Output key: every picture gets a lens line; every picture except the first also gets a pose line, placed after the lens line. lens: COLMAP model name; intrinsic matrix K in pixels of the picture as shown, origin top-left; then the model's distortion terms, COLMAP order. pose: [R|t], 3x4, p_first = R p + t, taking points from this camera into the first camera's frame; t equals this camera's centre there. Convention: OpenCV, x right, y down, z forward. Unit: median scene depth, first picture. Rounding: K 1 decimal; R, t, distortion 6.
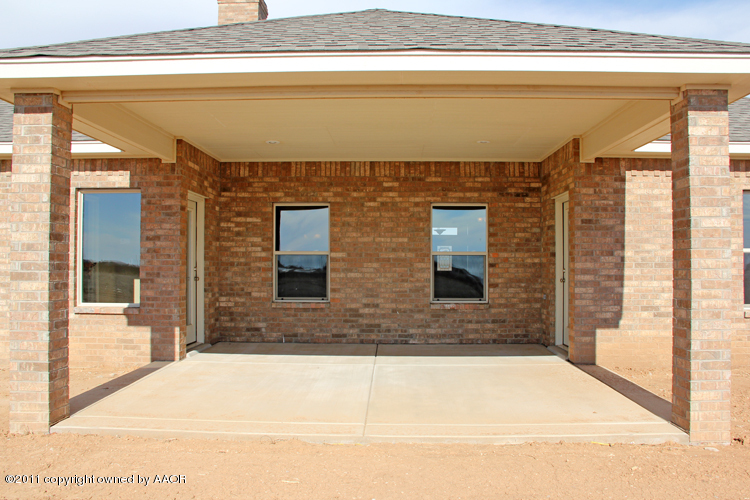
lens RADIAL K [[641.2, 0, 373.8], [0, 641.2, 251.8], [0, 0, 1]] dist [-0.156258, 0.106353]
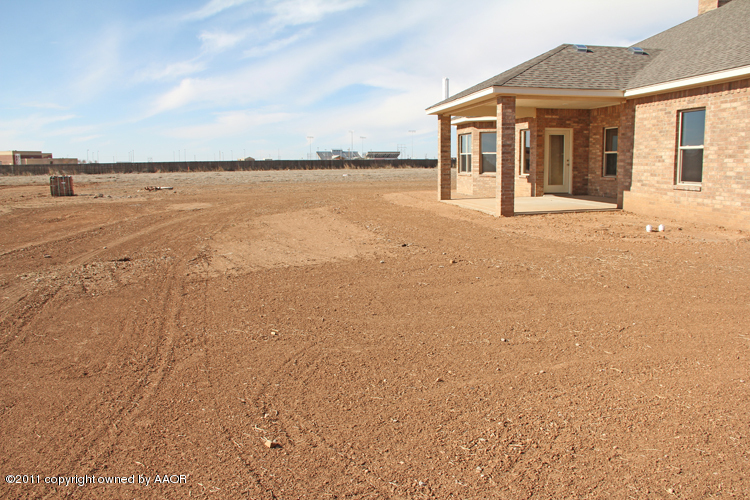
lens RADIAL K [[641.2, 0, 374.9], [0, 641.2, 250.7], [0, 0, 1]] dist [-0.156258, 0.106353]
pose [[0.172561, 0.129185, -0.976491, 2.106217], [0.034737, 0.989947, 0.137104, 0.015144], [0.984386, -0.057579, 0.166339, -0.075576]]
